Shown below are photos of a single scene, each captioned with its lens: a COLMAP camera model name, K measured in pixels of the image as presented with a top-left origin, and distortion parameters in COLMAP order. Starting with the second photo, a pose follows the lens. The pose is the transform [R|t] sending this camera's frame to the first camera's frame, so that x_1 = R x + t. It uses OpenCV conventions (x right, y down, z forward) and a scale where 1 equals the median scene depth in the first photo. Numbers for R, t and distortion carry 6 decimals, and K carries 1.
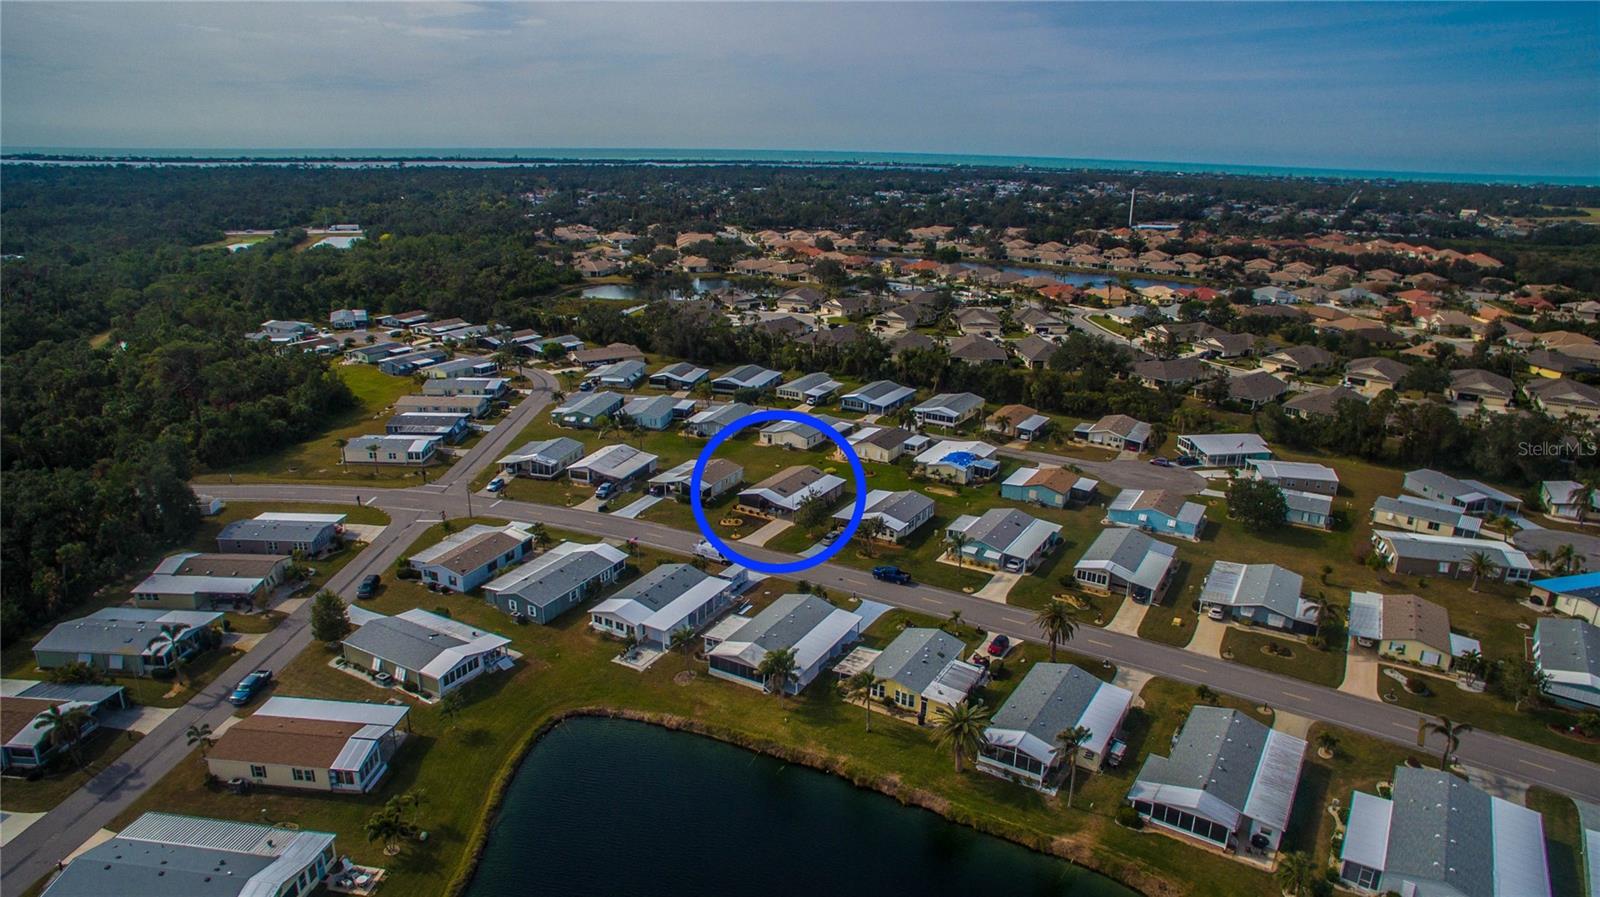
lens RADIAL K [[1017.4, 0, 802.1], [0, 1017.4, 448.8], [0, 0, 1]] dist [-0.129368, 0.102173]
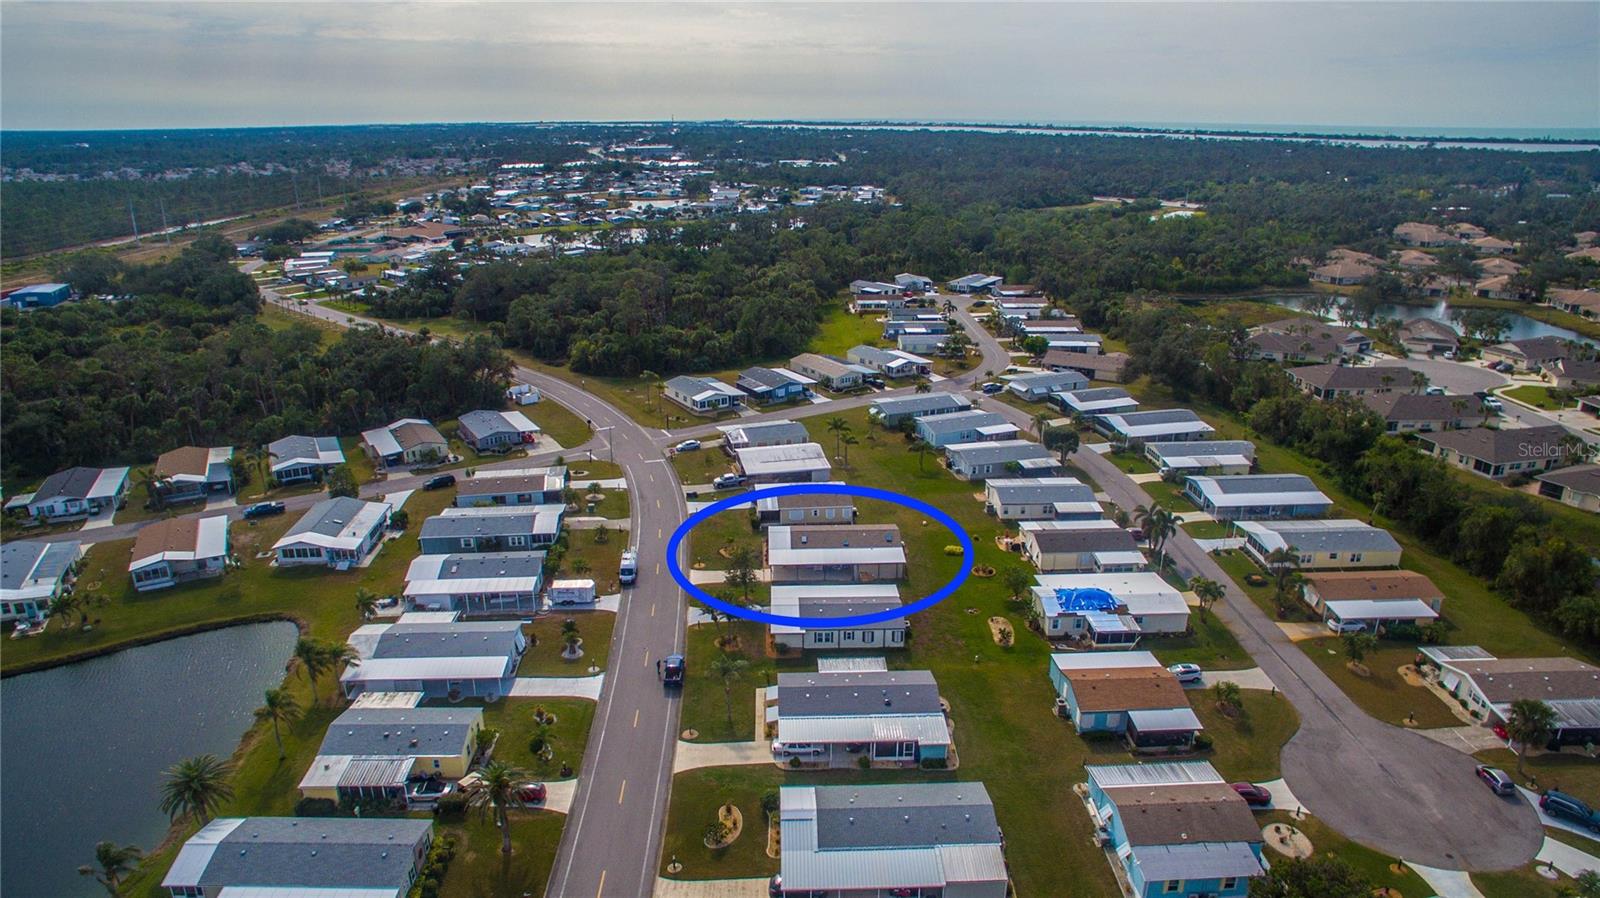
lens RADIAL K [[1017.4, 0, 802.1], [0, 1017.4, 449.3], [0, 0, 1]] dist [-0.129368, 0.102173]
pose [[0.515130, 0.254802, -0.818362, 0.453801], [-0.238104, 0.959751, 0.148946, -0.107420], [0.823376, 0.118129, 0.555066, 0.410831]]
